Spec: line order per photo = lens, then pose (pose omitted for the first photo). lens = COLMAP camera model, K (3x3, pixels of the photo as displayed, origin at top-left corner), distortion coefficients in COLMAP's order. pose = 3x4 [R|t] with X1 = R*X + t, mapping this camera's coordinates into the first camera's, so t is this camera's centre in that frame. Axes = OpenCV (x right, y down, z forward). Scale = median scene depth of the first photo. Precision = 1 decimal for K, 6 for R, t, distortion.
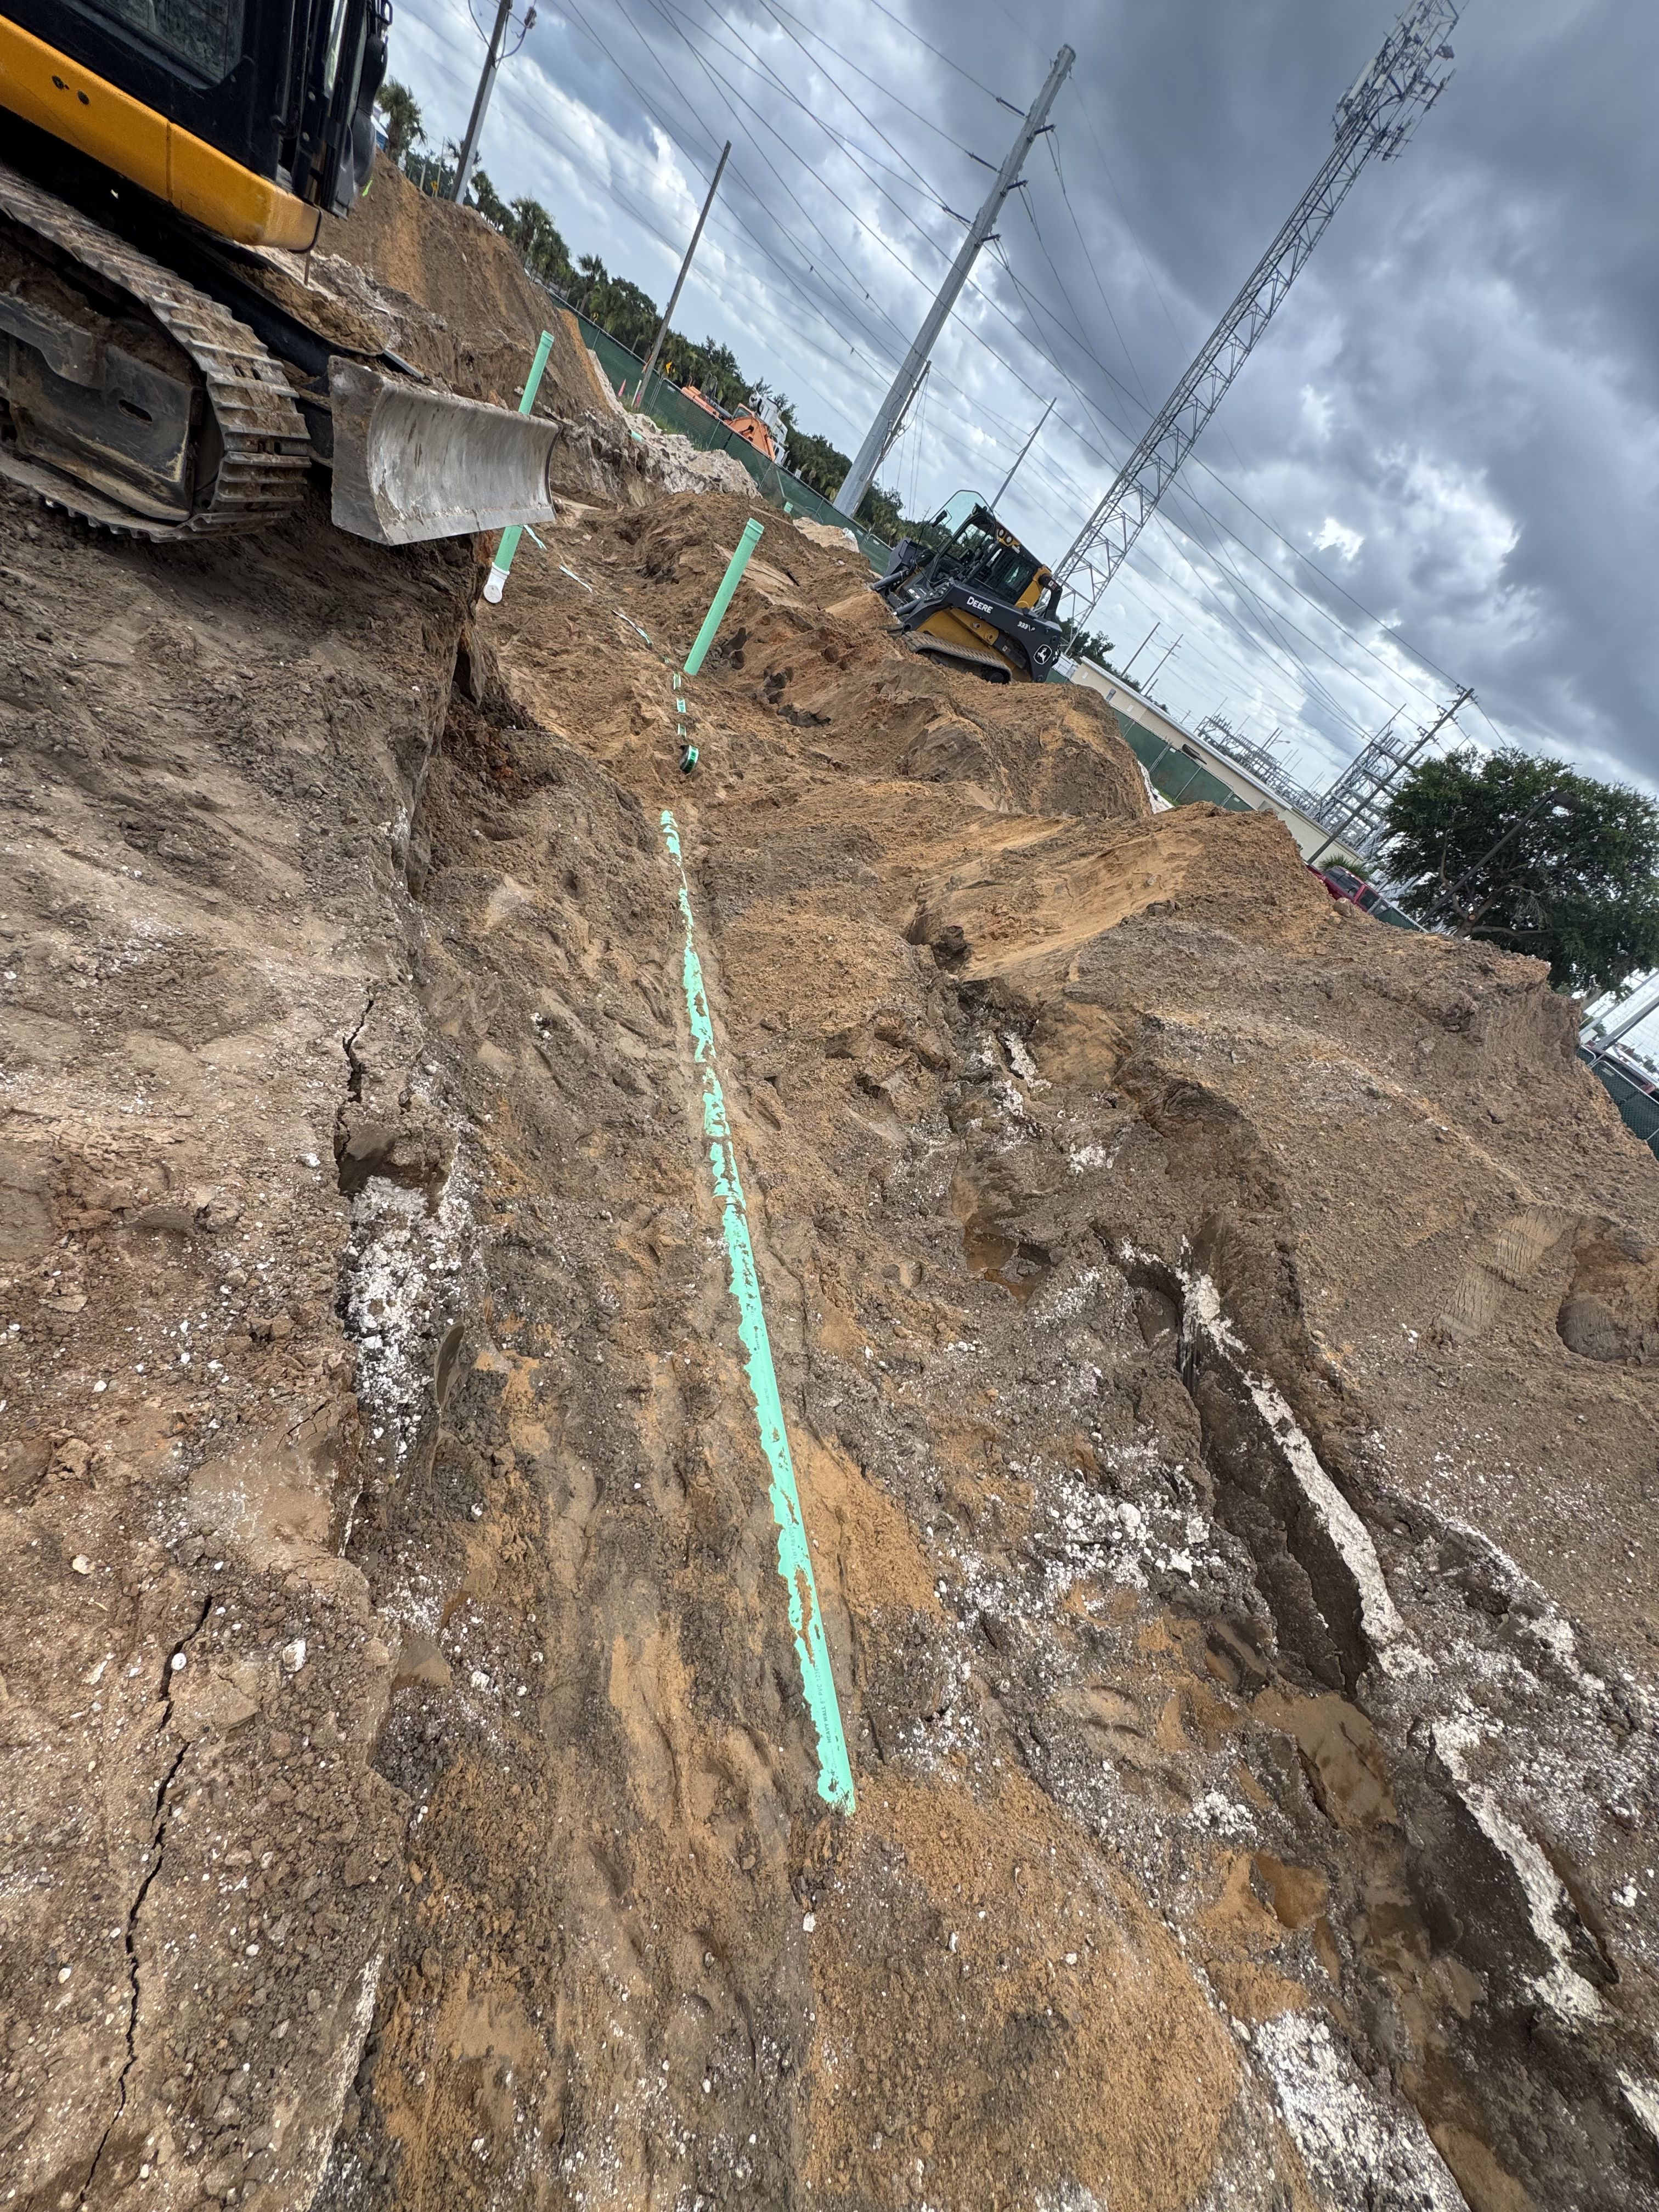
lens RADIAL K [[870.4, 0, 812.3], [0, 870.4, 1075.5], [0, 0, 1]] dist [-0.001141, 0.000109]
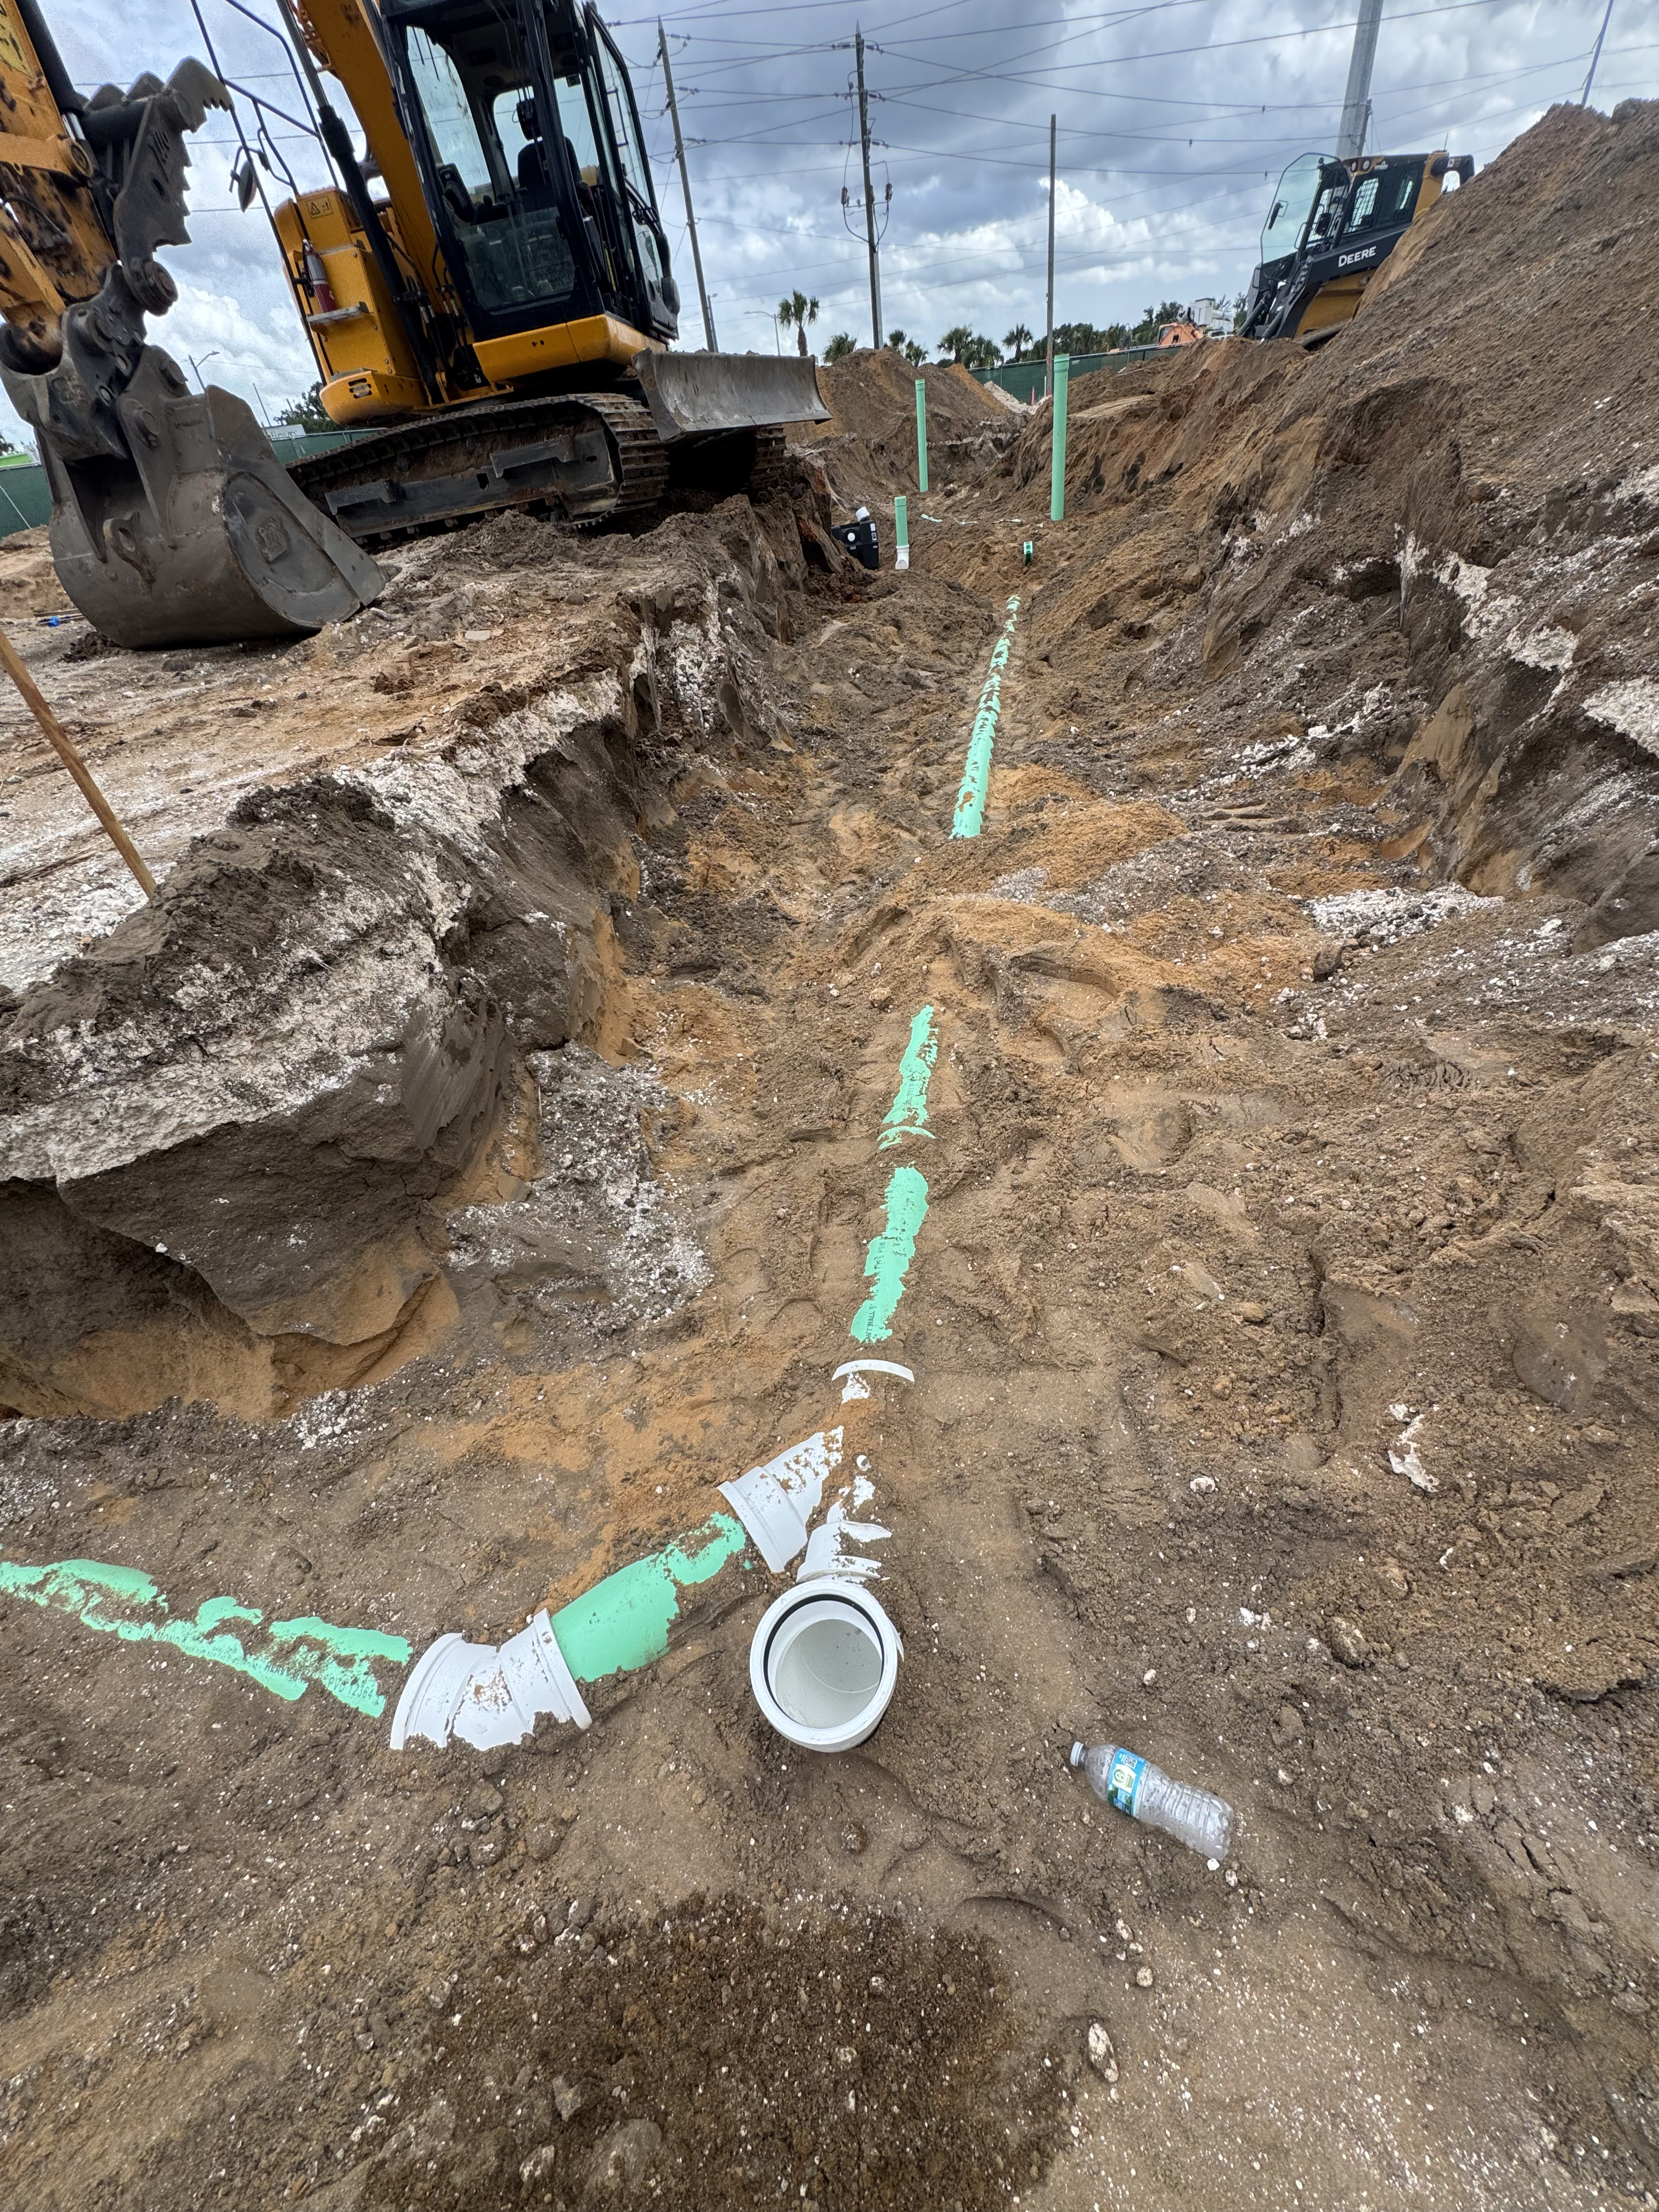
lens RADIAL K [[870.4, 0, 812.3], [0, 870.4, 1075.5], [0, 0, 1]] dist [-0.001141, 0.000109]
pose [[0.720815, -0.258220, -0.643232, 0.402962], [0.222474, 0.965104, -0.138126, 0.752504], [0.656453, -0.043539, 0.753109, -0.217998]]
